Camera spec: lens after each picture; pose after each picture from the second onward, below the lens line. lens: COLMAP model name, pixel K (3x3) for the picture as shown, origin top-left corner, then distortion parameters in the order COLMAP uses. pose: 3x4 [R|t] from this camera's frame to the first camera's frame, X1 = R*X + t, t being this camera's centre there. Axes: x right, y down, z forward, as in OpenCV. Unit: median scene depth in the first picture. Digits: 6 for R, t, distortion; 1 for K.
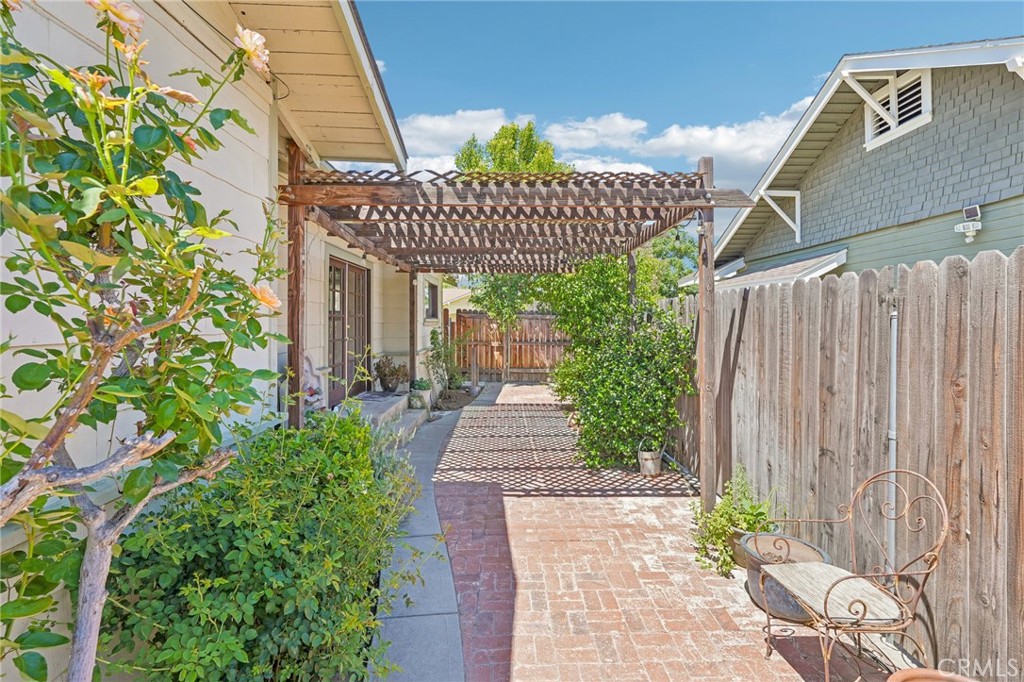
lens RADIAL K [[464.8, 0, 516.1], [0, 464.8, 335.6], [0, 0, 1]] dist [-0.005571, 0.002950]
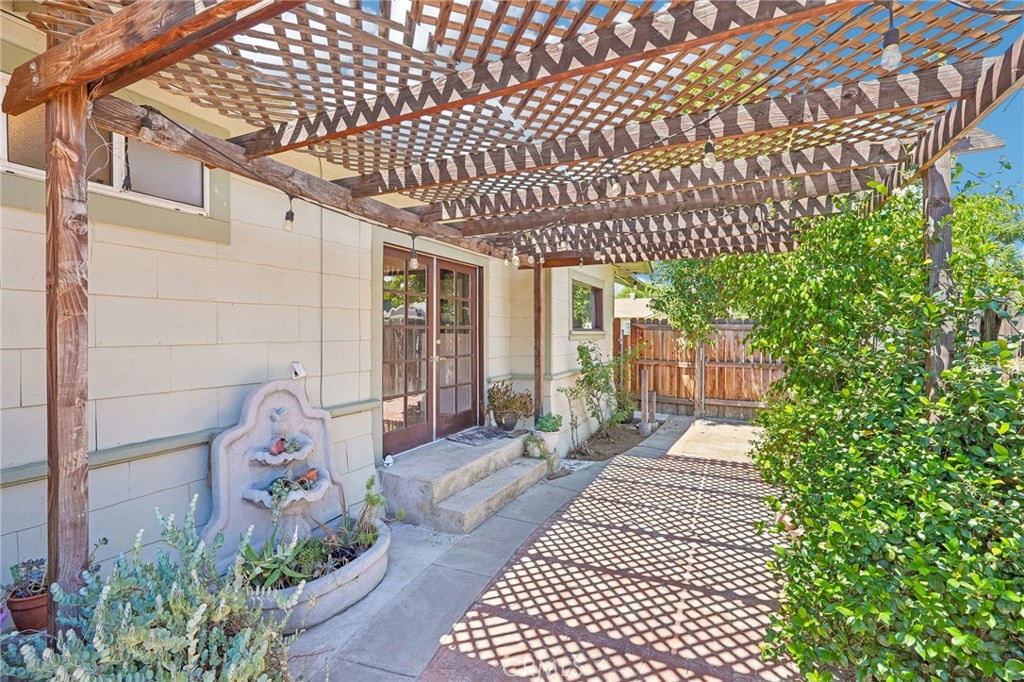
lens RADIAL K [[464.8, 0, 506.8], [0, 464.8, 339.3], [0, 0, 1]] dist [-0.005571, 0.002950]
pose [[0.887157, 0.002771, -0.461459, 0.071268], [-0.011003, 0.999825, -0.015148, -0.011241], [0.461336, 0.018516, 0.887032, 0.325709]]
